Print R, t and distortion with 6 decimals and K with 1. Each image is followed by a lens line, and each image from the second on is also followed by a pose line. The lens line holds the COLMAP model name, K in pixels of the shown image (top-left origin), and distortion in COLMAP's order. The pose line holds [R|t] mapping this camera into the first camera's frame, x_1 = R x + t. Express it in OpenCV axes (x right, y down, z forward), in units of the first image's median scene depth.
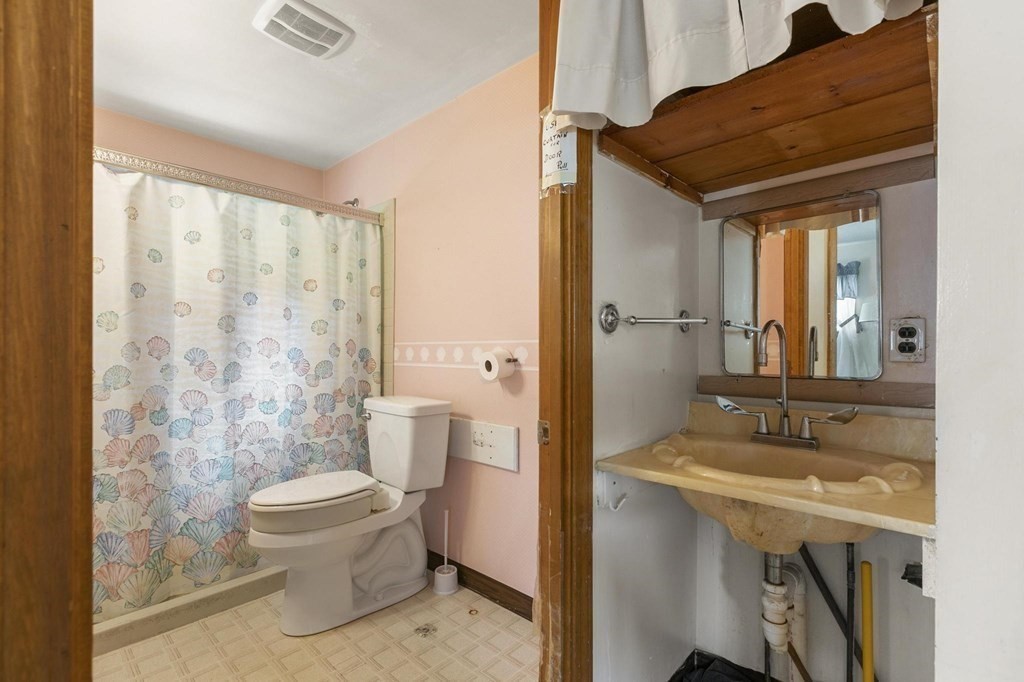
lens RADIAL K [[466.2, 0, 512.3], [0, 466.2, 343.8], [0, 0, 1]] dist [-0.002265, 0.000143]
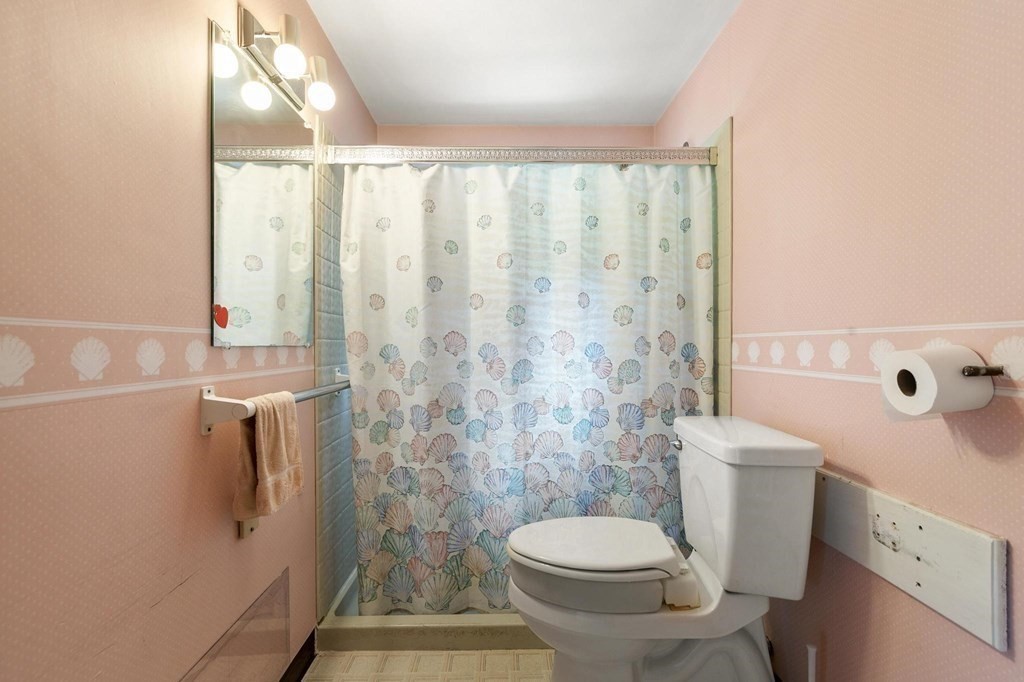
lens RADIAL K [[466.2, 0, 509.5], [0, 466.2, 340.0], [0, 0, 1]] dist [-0.002265, 0.000143]
pose [[0.694977, -0.007997, -0.718987, 0.003950], [0.008863, 0.999957, -0.002555, 0.005156], [0.718977, -0.004597, 0.695019, 0.386984]]
